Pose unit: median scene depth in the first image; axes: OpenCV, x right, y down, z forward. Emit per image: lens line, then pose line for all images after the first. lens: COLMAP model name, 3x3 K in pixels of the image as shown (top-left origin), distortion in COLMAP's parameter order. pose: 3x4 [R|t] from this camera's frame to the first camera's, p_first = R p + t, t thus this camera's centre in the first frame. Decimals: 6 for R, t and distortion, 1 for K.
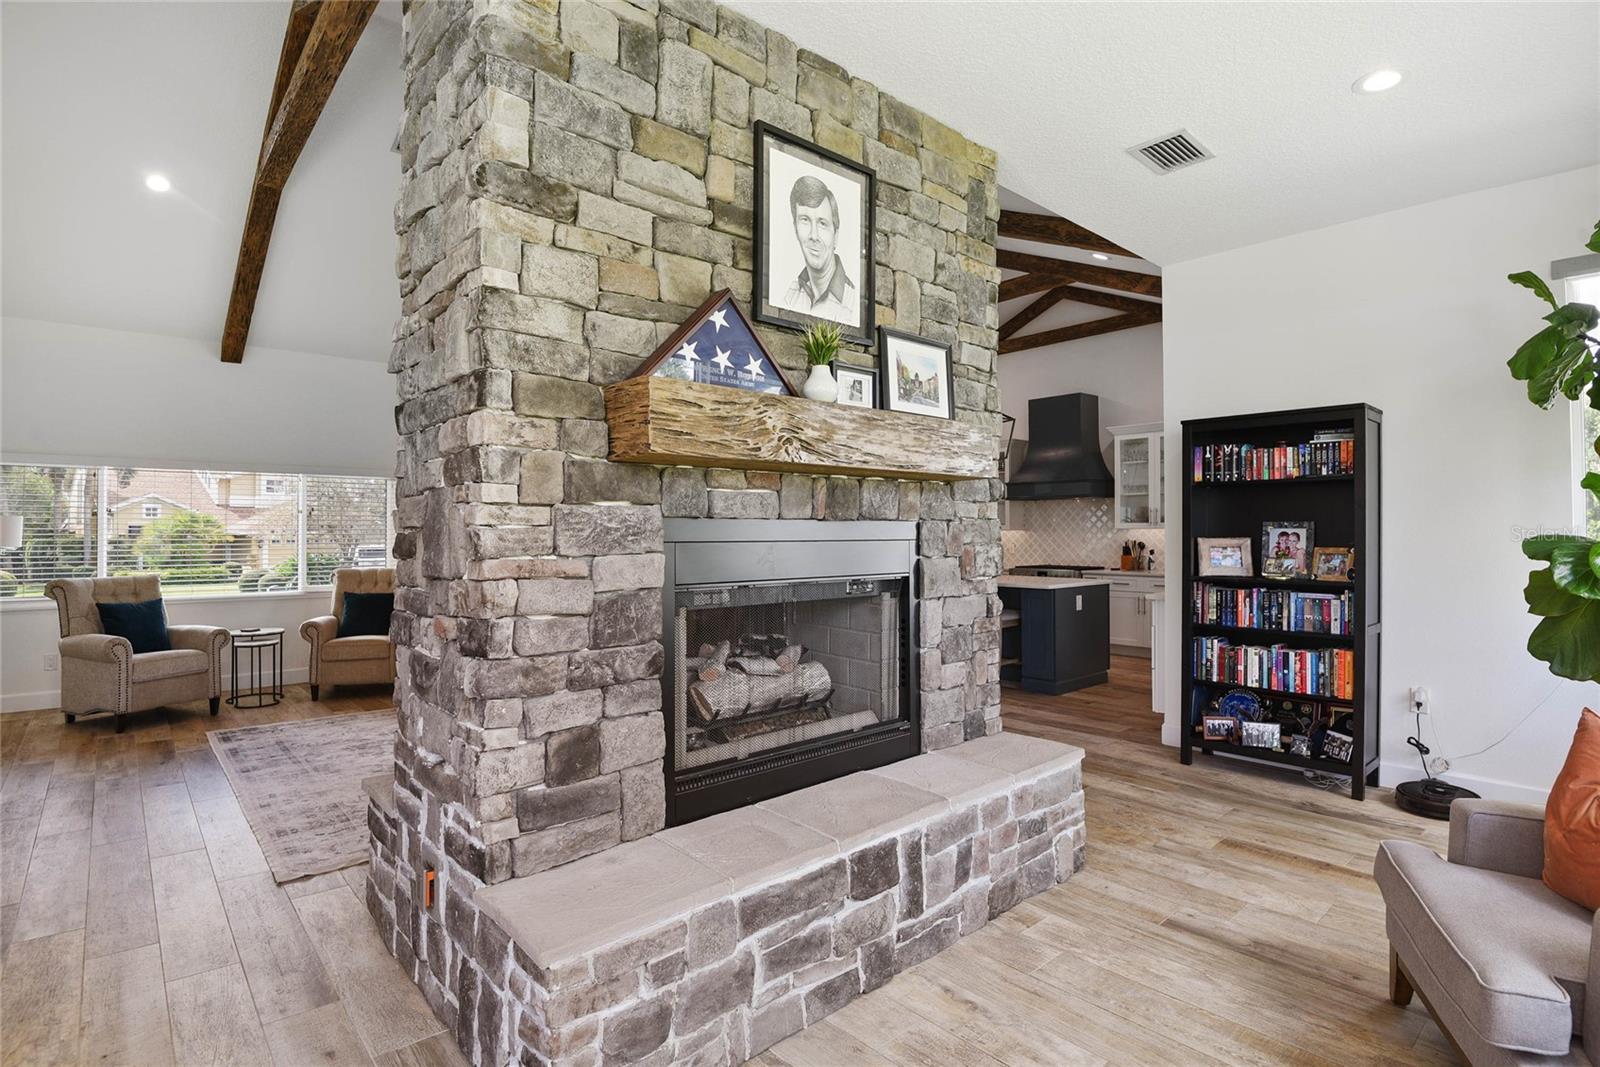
lens RADIAL K [[780.3, 0, 800.0], [0, 780.3, 533.5], [0, 0, 1]] dist [-0.000703, -0.000319]
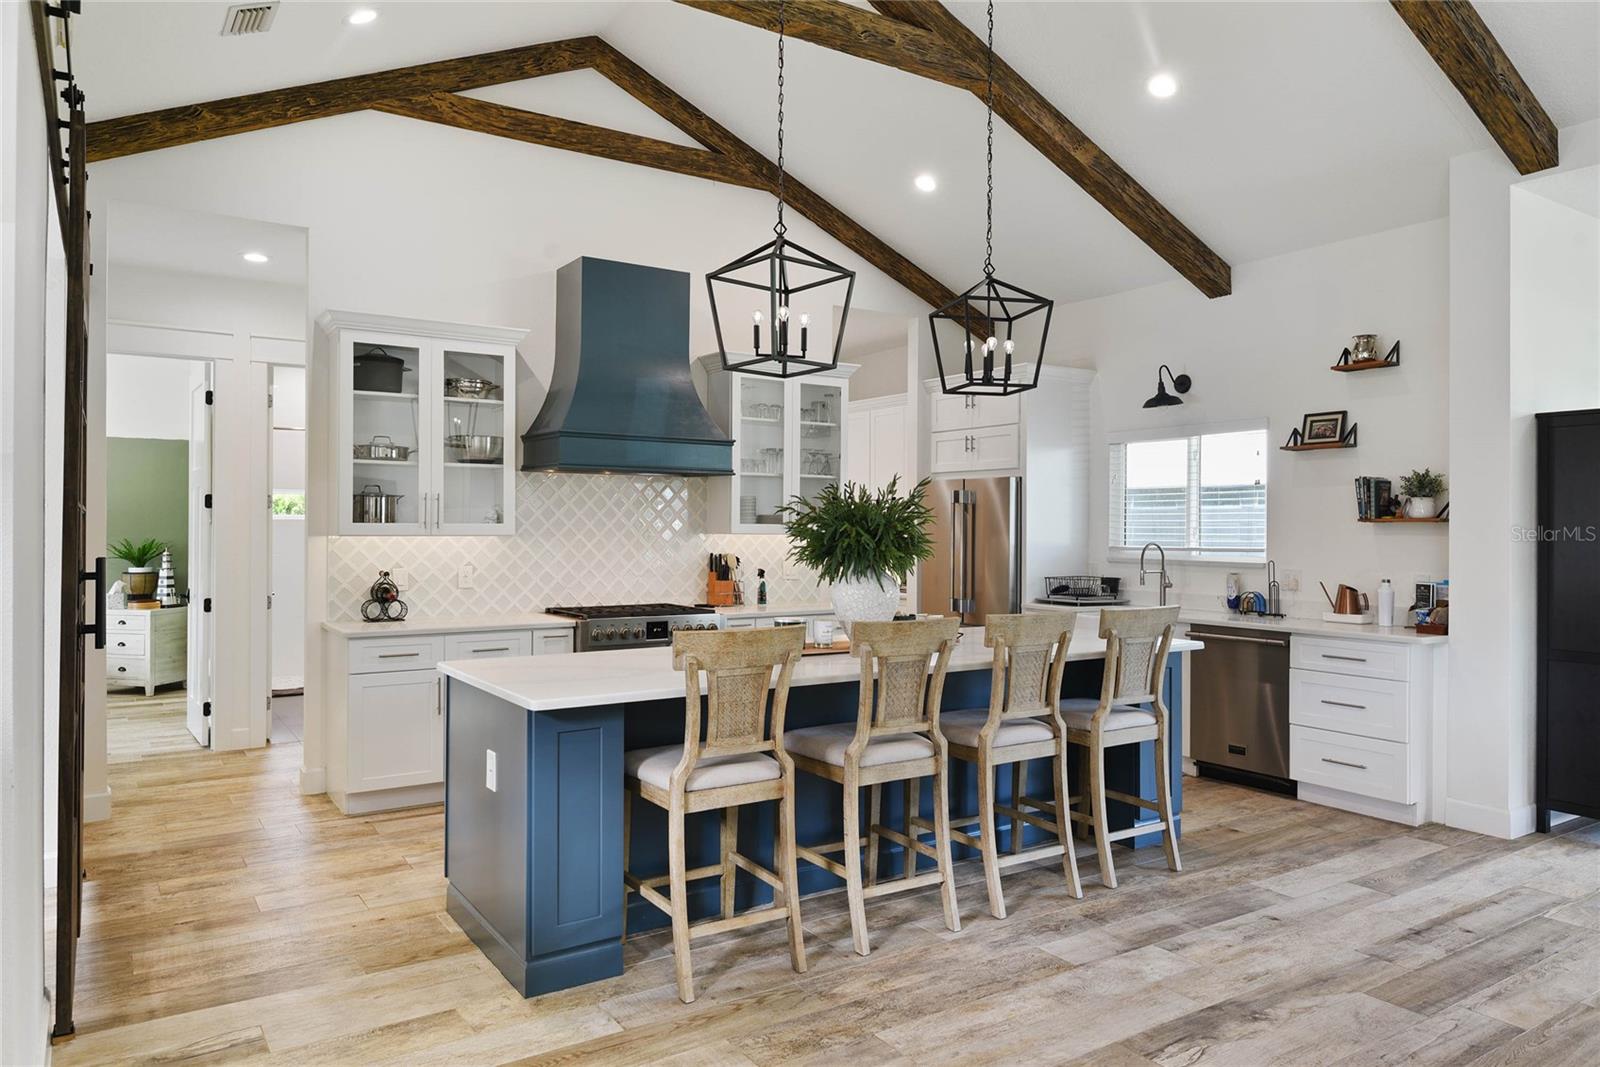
lens RADIAL K [[1065.9, 0, 800.0], [0, 1065.9, 533.5], [0, 0, 1]] dist [-0.000188, -0.003988]
pose [[0.149499, 0.000401, 0.988762, -0.405209], [-0.005800, 0.999983, 0.000471, -0.008263], [-0.988745, -0.005805, 0.149499, 1.009087]]
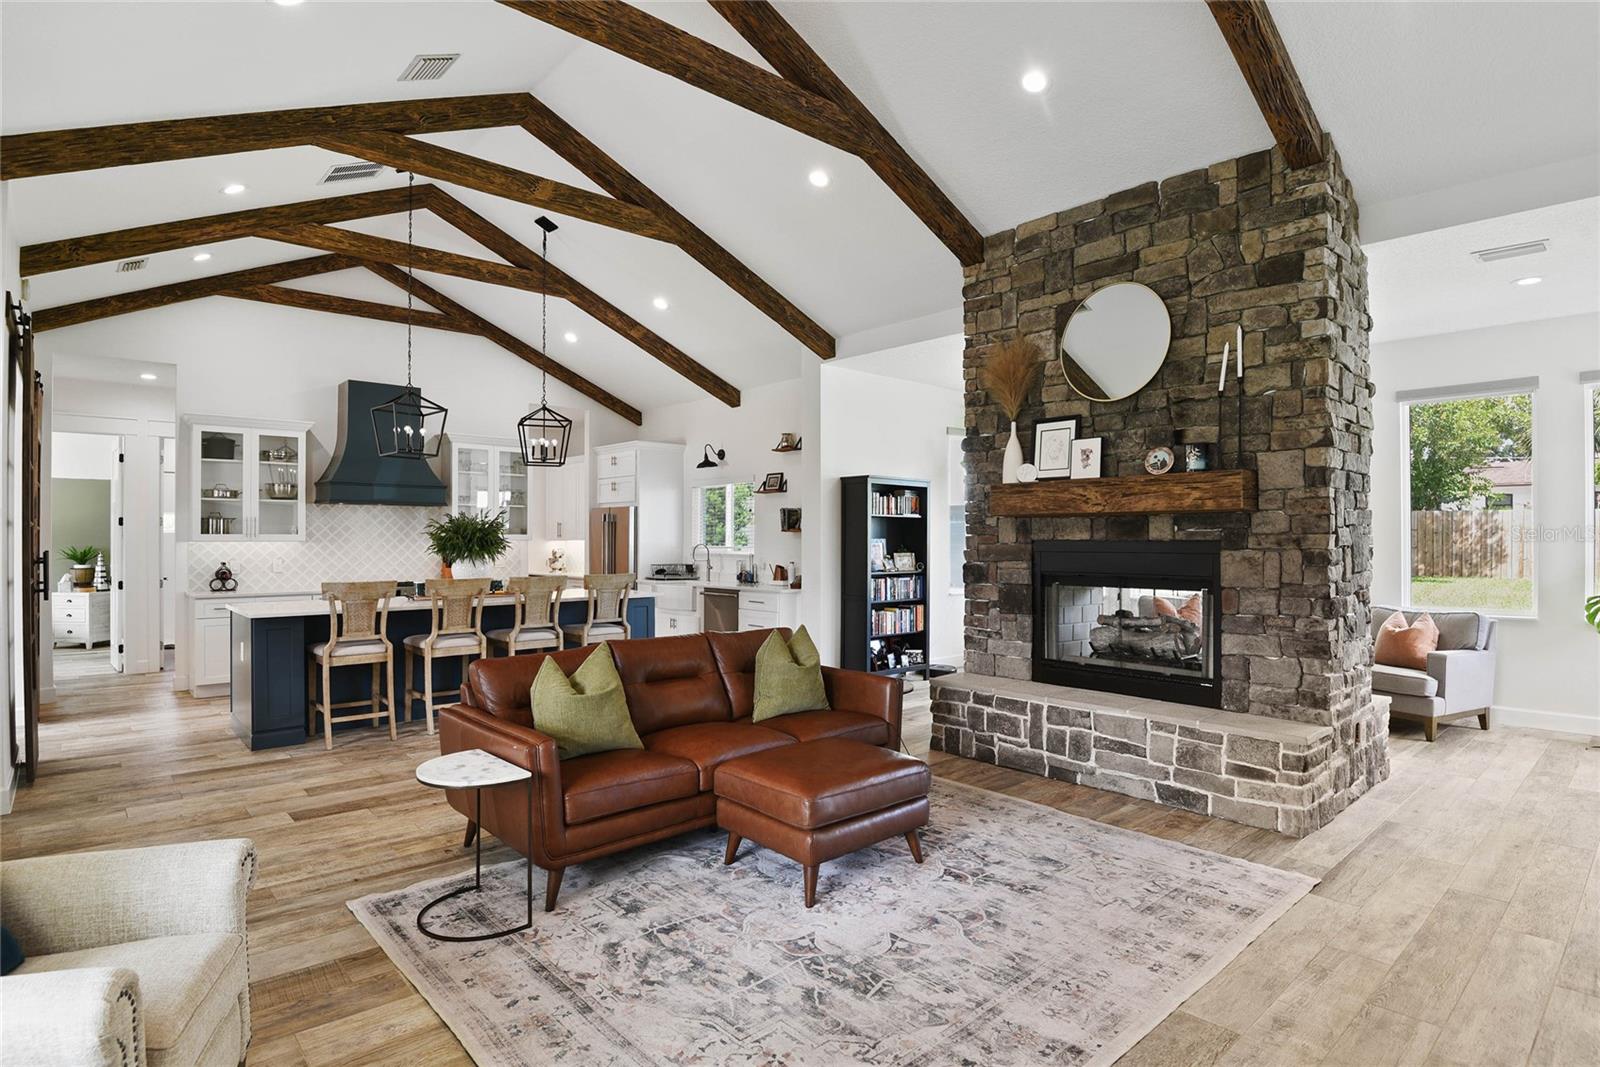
lens RADIAL K [[832.8, 0, 800.4], [0, 832.8, 539.5], [0, 0, 1]] dist [-0.000956, -0.032639]
pose [[-0.001860, 0.003532, 0.999992, -0.728303], [-0.000829, 0.999993, -0.003533, -0.004035], [-0.999998, -0.000836, -0.001857, 0.695754]]
